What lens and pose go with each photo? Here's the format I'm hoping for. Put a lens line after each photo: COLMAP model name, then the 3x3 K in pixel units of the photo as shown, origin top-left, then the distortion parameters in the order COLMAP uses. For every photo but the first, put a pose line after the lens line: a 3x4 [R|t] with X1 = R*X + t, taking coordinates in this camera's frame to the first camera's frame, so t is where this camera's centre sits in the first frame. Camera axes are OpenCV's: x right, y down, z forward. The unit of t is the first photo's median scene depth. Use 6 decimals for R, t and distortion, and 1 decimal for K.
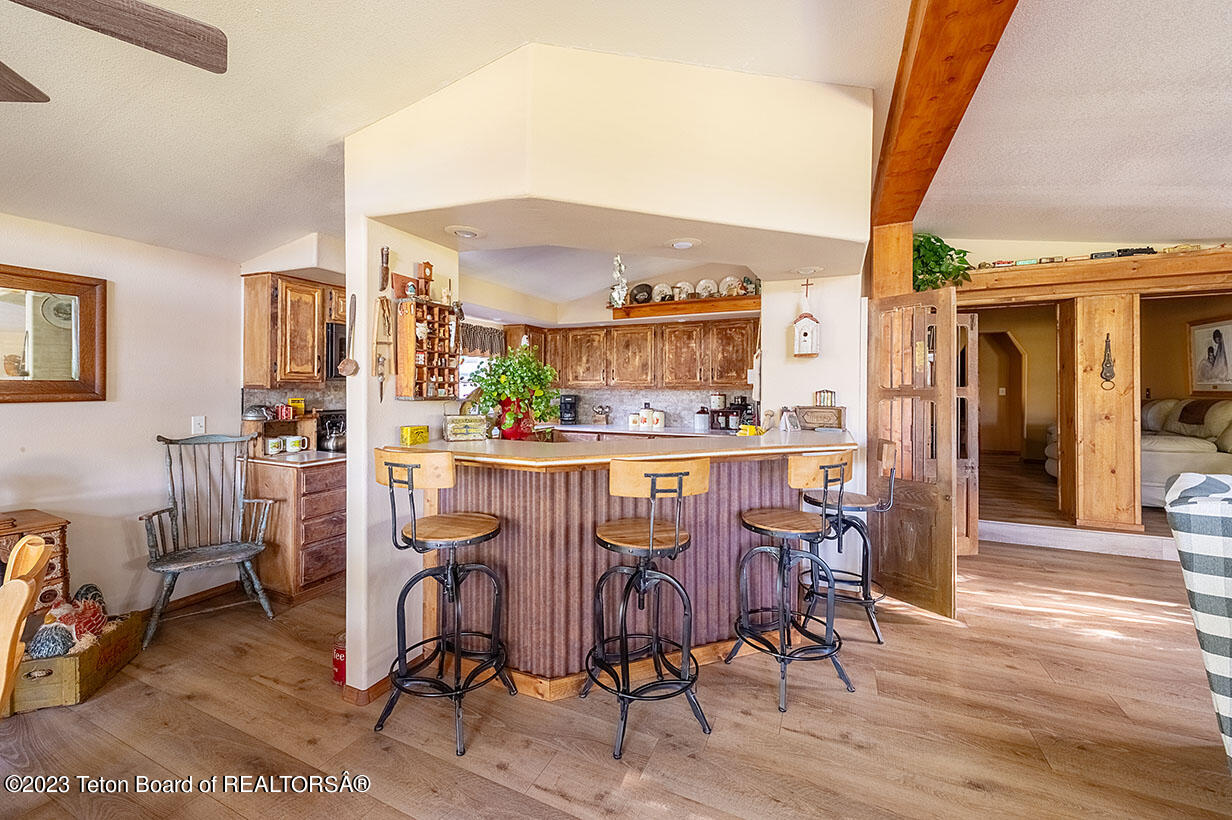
lens RADIAL K [[499.8, 0, 613.1], [0, 499.8, 384.8], [0, 0, 1]] dist [0.010643, -0.000050]
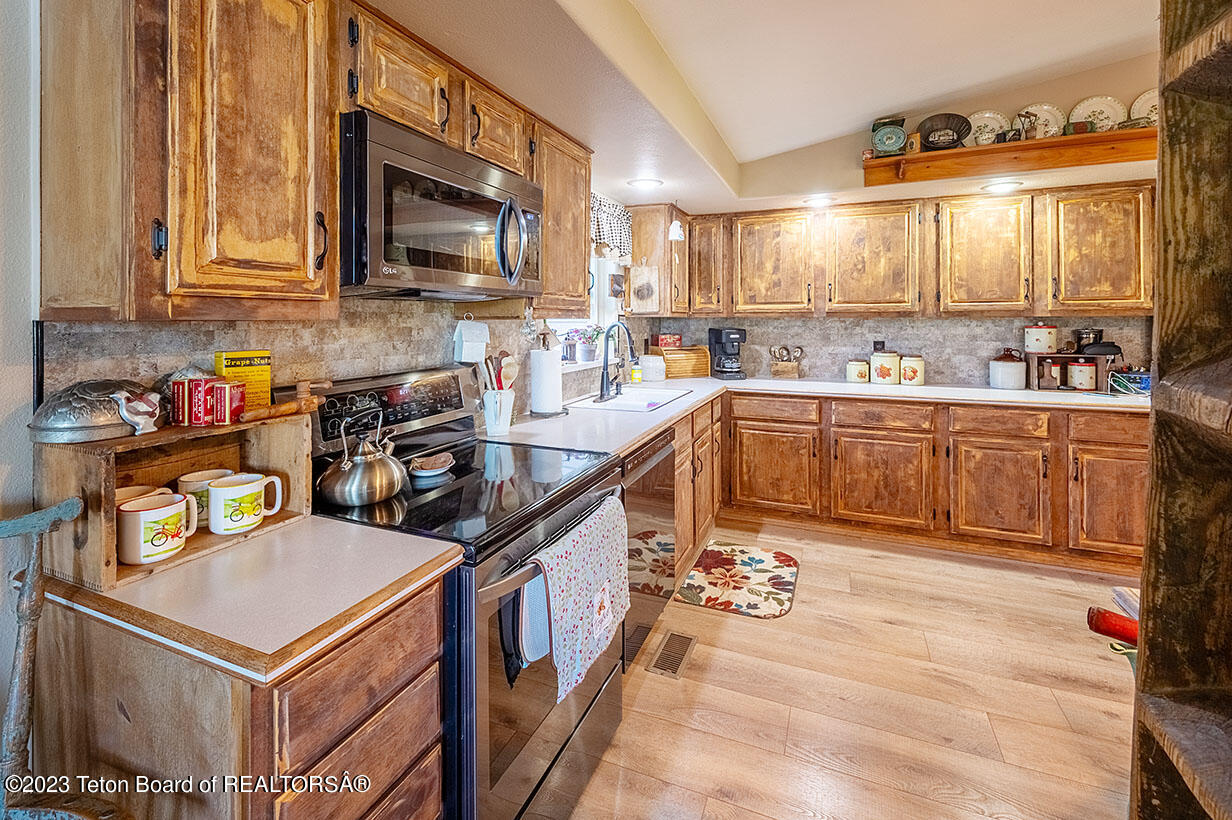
lens RADIAL K [[543.0, 0, 639.1], [0, 543.0, 315.4], [0, 0, 1]] dist [0.000118, 0.000021]
pose [[0.998582, -0.004473, 0.053040, -0.513313], [0.004237, 0.999981, 0.004564, 0.004982], [-0.053059, -0.004333, 0.998582, 0.824626]]
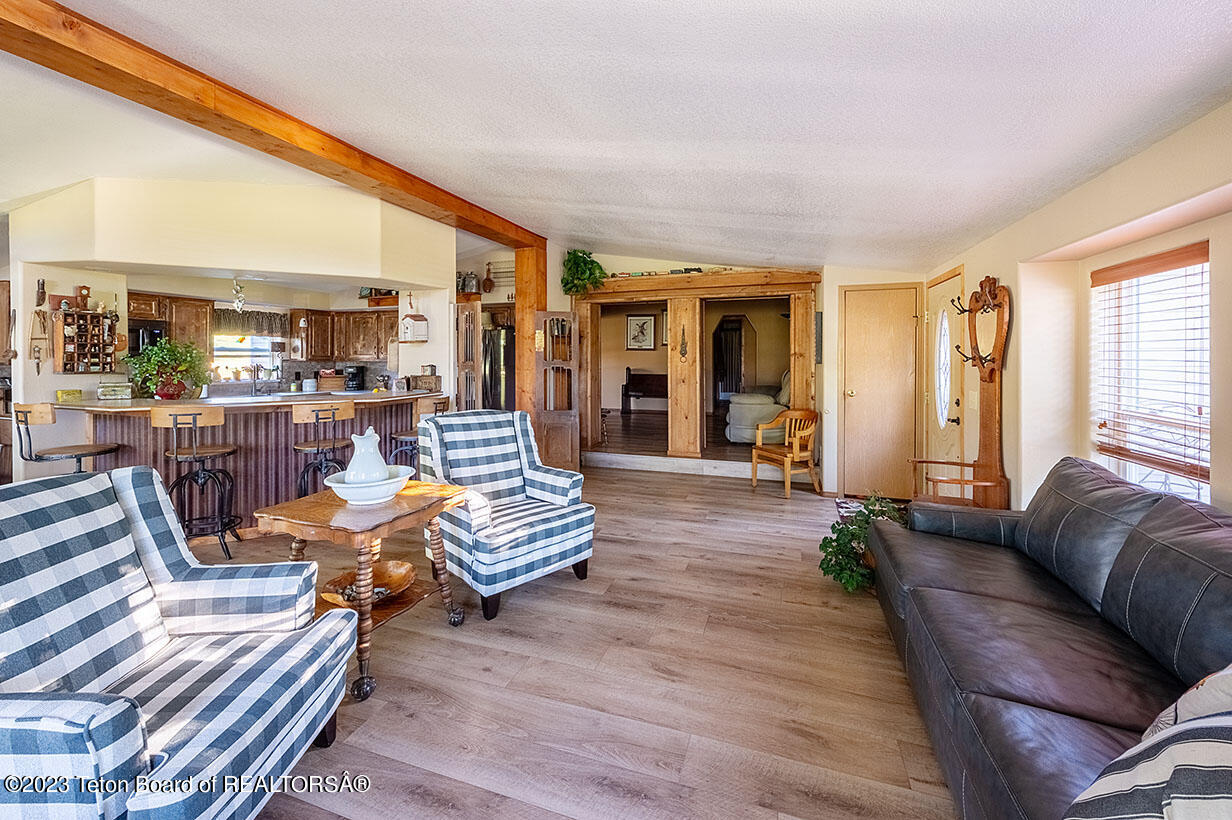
lens RADIAL K [[500.4, 0, 630.8], [0, 500.4, 357.5], [0, 0, 1]] dist [0.001063, -0.000030]
pose [[0.993253, -0.001797, 0.115957, 0.994094], [0.000567, 0.999943, 0.010641, -0.030970], [-0.115969, -0.010503, 0.993197, -0.657882]]
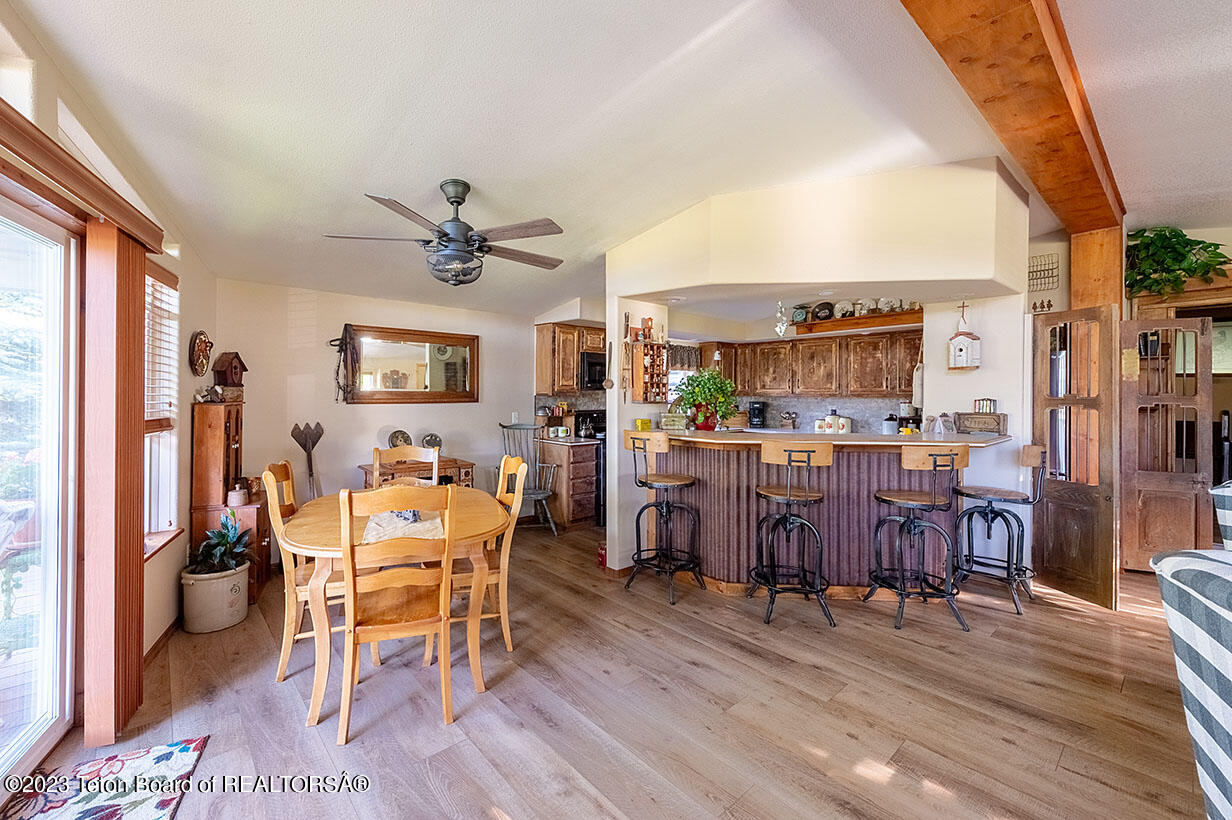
lens RADIAL K [[518.8, 0, 583.0], [0, 518.8, 392.0], [0, 0, 1]] dist [0.011100, -0.000141]
pose [[0.904456, -0.000310, -0.426567, 0.125456], [0.000566, 1.000000, 0.000474, -0.005634], [0.426567, -0.000671, 0.904456, -0.514220]]
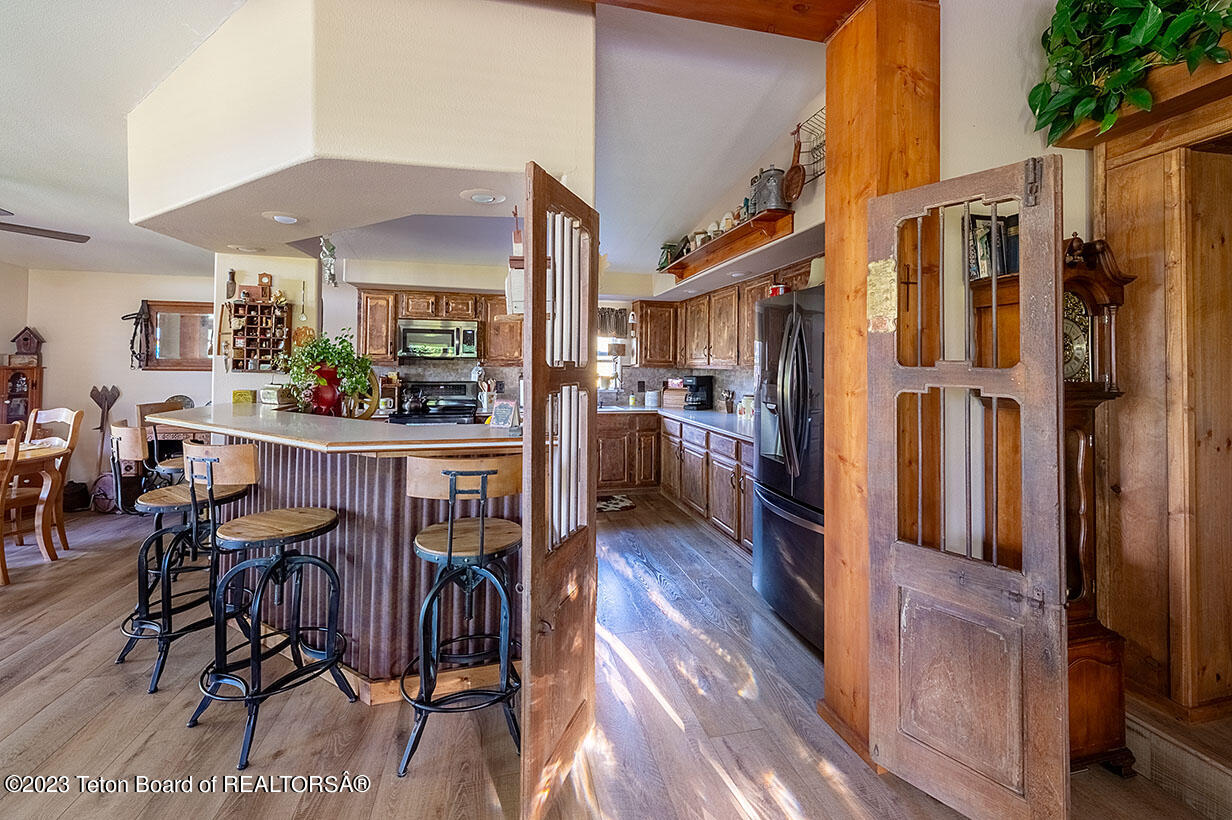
lens RADIAL K [[499.7, 0, 611.4], [0, 499.7, 358.6], [0, 0, 1]] dist [0.011160, -0.000003]
pose [[0.611064, -0.007692, -0.791544, 1.139554], [-0.004823, 0.999898, -0.013440, 0.005168], [0.791567, 0.012030, 0.610965, 0.789346]]
